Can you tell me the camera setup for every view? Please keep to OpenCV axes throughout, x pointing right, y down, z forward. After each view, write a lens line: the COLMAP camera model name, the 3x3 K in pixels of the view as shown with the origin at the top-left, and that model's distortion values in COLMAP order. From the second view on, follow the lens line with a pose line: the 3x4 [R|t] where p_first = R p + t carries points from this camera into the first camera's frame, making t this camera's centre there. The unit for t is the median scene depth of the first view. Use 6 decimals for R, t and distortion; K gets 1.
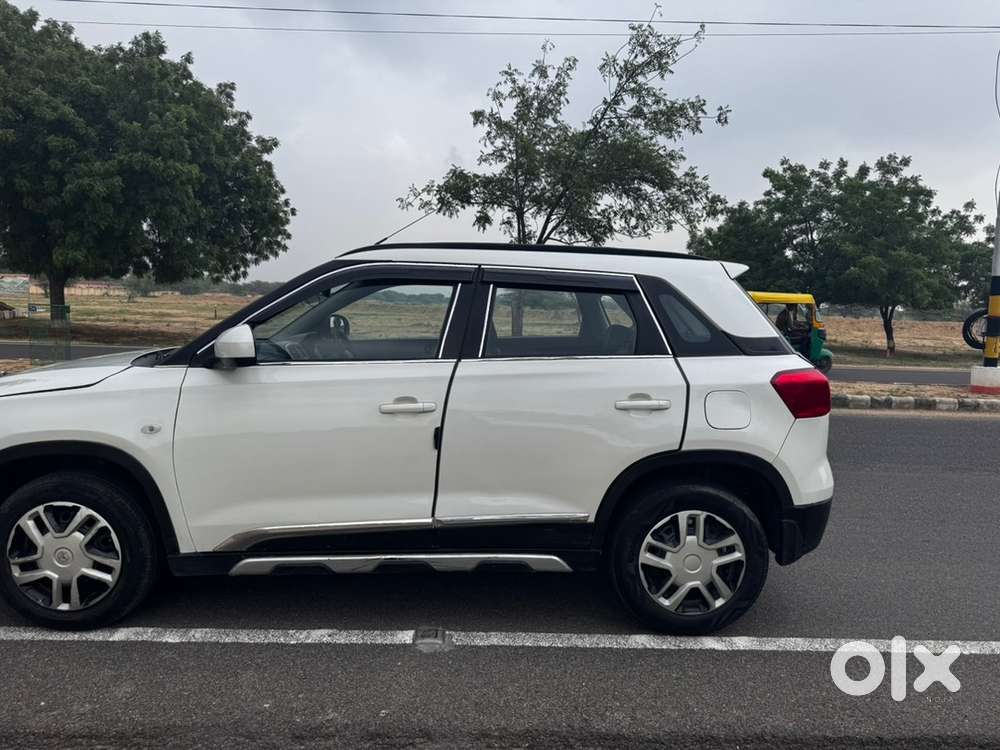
lens RADIAL K [[725.7, 0, 500.1], [0, 725.7, 373.4], [0, 0, 1]] dist [0.008312, -0.005004]
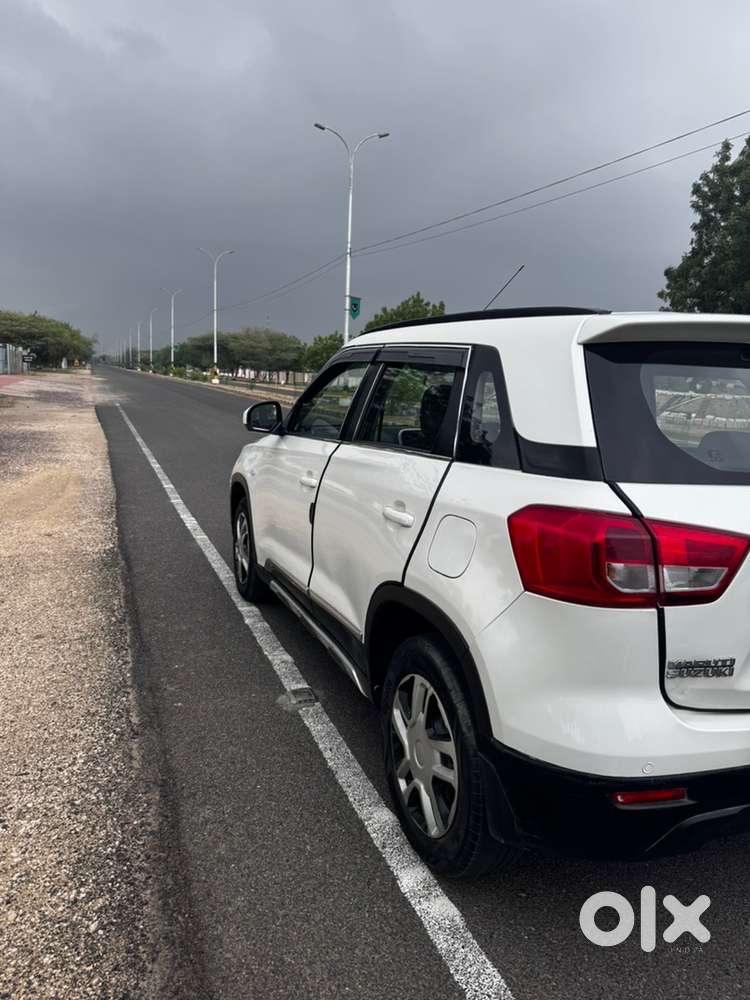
lens RADIAL K [[718.6, 0, 370.8], [0, 718.6, 498.8], [0, 0, 1]] dist [0.063728, -0.099227]
pose [[0.319533, 0.143970, -0.936574, 0.874912], [-0.132333, 0.985485, 0.106340, -0.049590], [0.938289, 0.089960, 0.333947, 0.704723]]
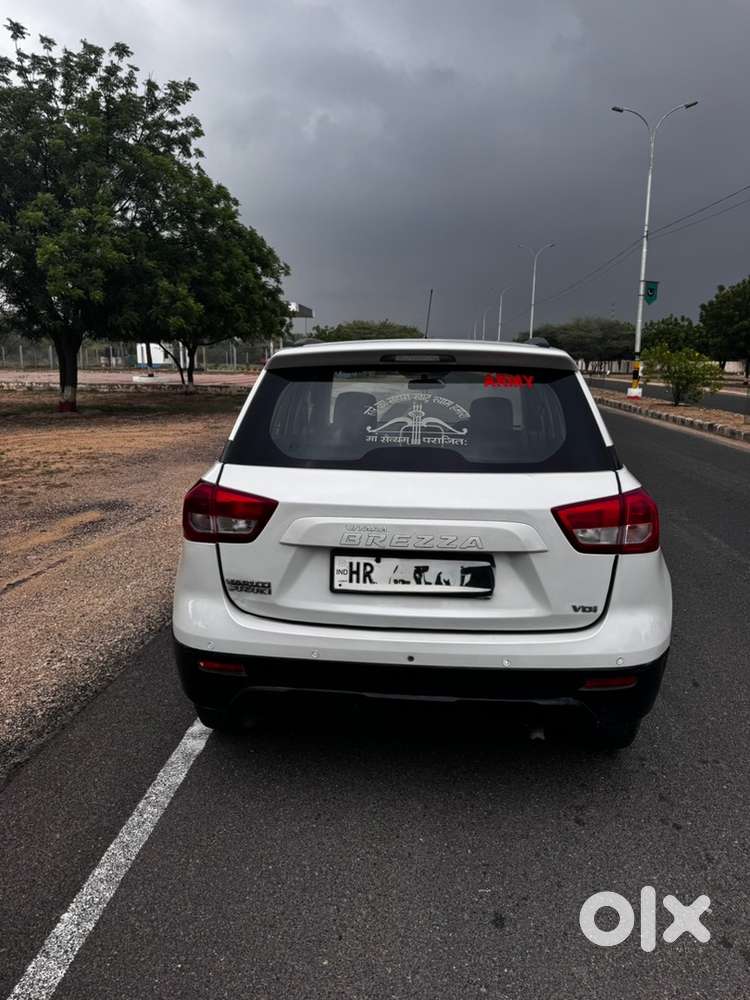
lens RADIAL K [[723.1, 0, 373.4], [0, 723.1, 500.9], [0, 0, 1]] dist [0.022197, -0.022316]
pose [[-0.140856, 0.160602, -0.976917, 1.212576], [-0.108691, 0.978281, 0.176498, -0.149371], [0.984046, 0.131043, -0.120341, 1.326832]]
